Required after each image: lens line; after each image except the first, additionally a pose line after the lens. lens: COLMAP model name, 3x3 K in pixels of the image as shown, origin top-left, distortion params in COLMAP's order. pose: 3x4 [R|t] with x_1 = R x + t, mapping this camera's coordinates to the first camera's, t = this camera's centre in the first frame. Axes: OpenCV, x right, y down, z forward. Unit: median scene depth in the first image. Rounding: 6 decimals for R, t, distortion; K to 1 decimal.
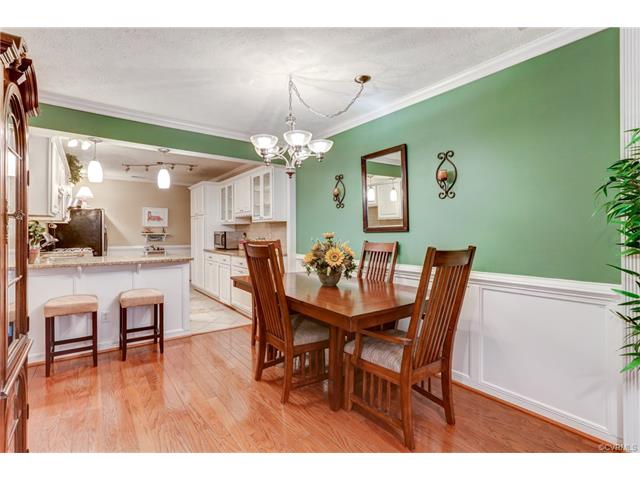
lens RADIAL K [[302.6, 0, 298.8], [0, 302.6, 231.5], [0, 0, 1]] dist [-0.001663, 0.000319]
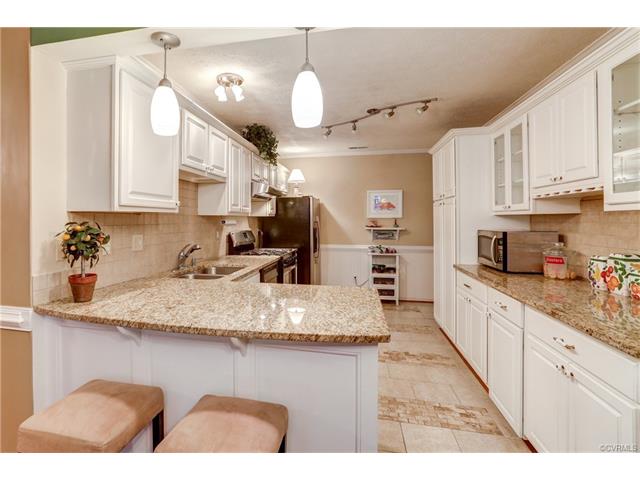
lens RADIAL K [[323.3, 0, 281.5], [0, 323.3, 221.8], [0, 0, 1]] dist [-0.020888, 0.009955]
pose [[0.666879, 0.001975, -0.745164, -0.112666], [0.007028, 0.999935, 0.008941, -0.020523], [0.745133, -0.011200, 0.666822, 0.450398]]
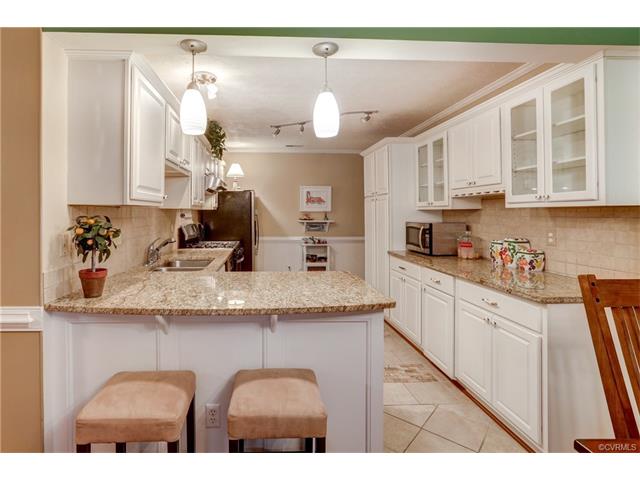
lens RADIAL K [[328.5, 0, 276.5], [0, 328.5, 213.6], [0, 0, 1]] dist [-0.019601, 0.001589]
pose [[0.842061, -0.000090, -0.539382, -0.157156], [0.004254, 0.999970, 0.006475, -0.022113], [0.539366, -0.007747, 0.842036, 0.351996]]
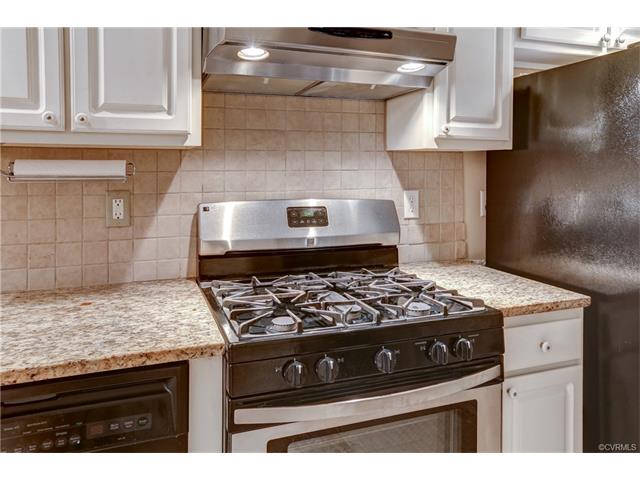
lens RADIAL K [[476.4, 0, 321.7], [0, 476.4, 169.6], [0, 0, 1]] dist [0.035404, 0.000734]
pose [[-0.248900, 0.004202, -0.968520, -0.428685], [0.003287, 0.999988, 0.003494, -0.015279], [0.968524, -0.002313, -0.248911, 0.983764]]
